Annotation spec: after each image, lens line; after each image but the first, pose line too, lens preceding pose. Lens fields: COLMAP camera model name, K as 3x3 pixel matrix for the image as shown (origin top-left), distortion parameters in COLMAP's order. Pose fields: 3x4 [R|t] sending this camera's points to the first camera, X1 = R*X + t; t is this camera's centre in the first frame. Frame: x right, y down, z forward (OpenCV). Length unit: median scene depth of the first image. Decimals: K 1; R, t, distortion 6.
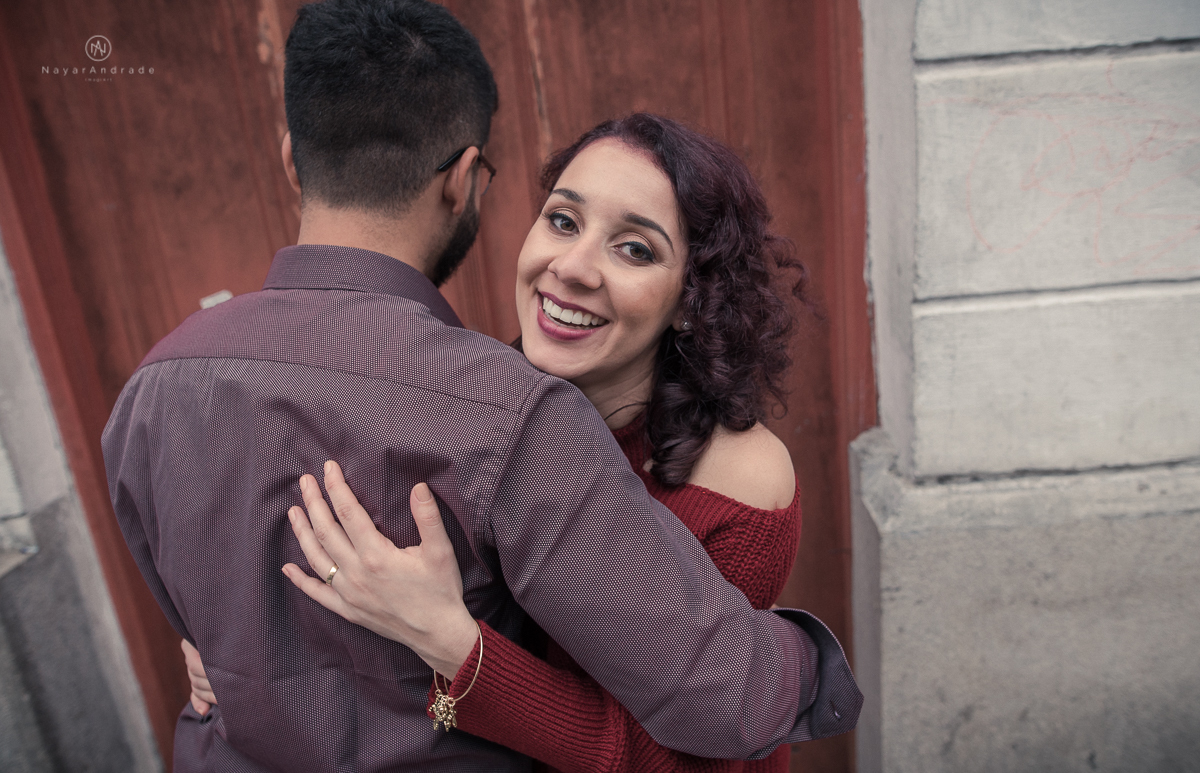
lens RADIAL K [[925.3, 0, 614.1], [0, 925.3, 371.2], [0, 0, 1]] dist [-0.047534, 0.041141]
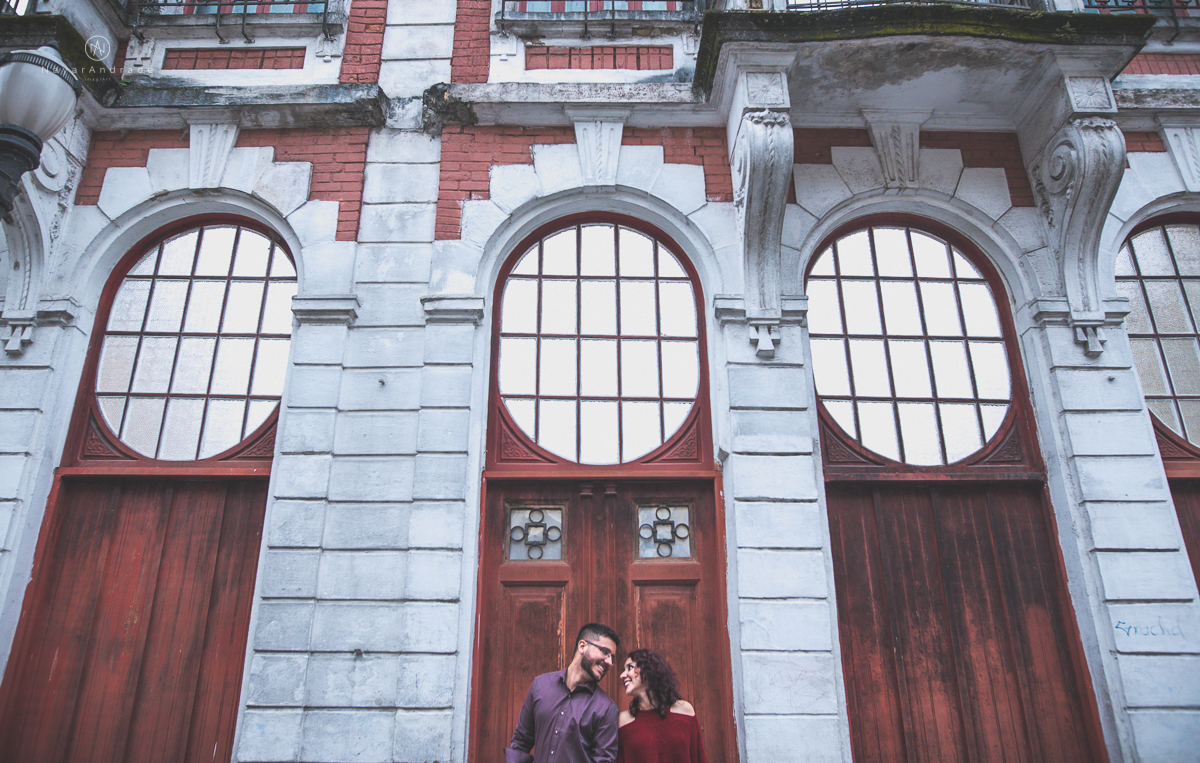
lens RADIAL K [[863.5, 0, 580.3], [0, 863.5, 350.7], [0, 0, 1]] dist [-0.049638, 0.028329]
pose [[0.994452, 0.104827, -0.008694, -0.457496], [-0.085047, 0.752656, -0.652898, 1.136293], [-0.061897, 0.650015, 0.757396, -2.539069]]
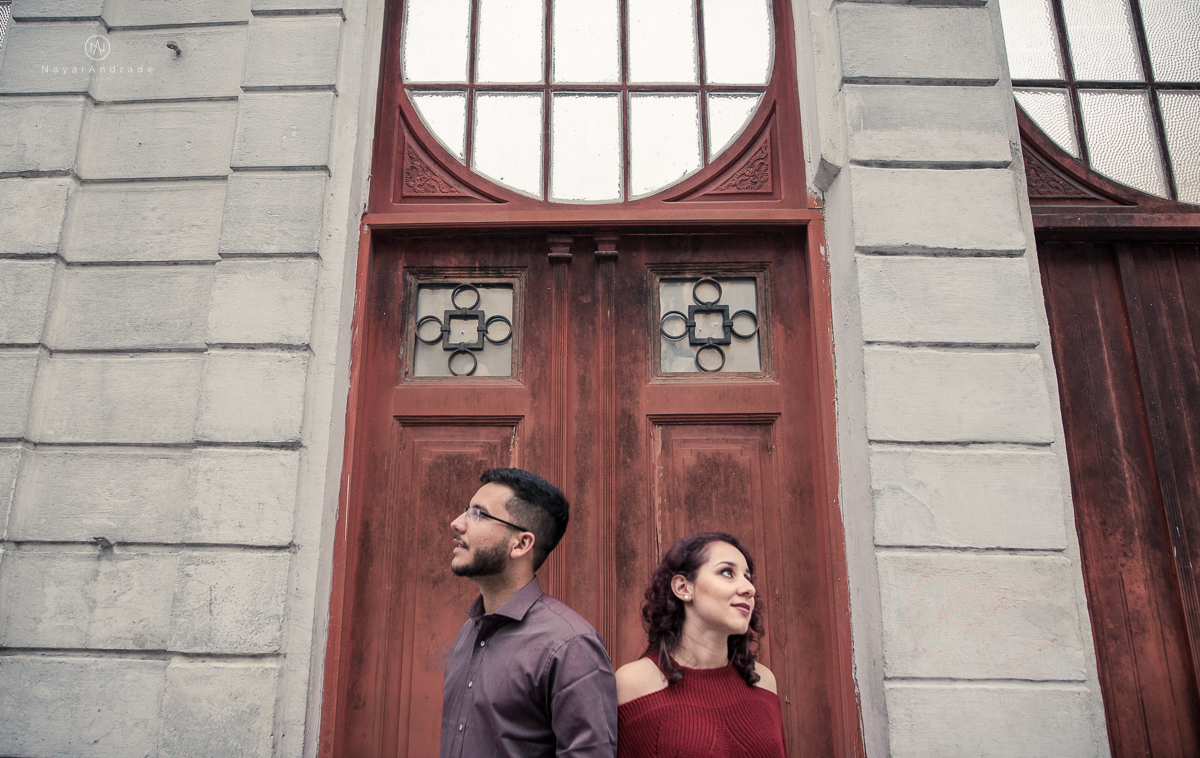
lens RADIAL K [[940.0, 0, 541.8], [0, 940.0, 334.6], [0, 0, 1]] dist [-0.050499, 0.040202]
pose [[0.993520, 0.105009, -0.043488, -0.317466], [-0.110967, 0.813422, -0.570991, 0.479175], [-0.024585, 0.572117, 0.819804, -0.817162]]
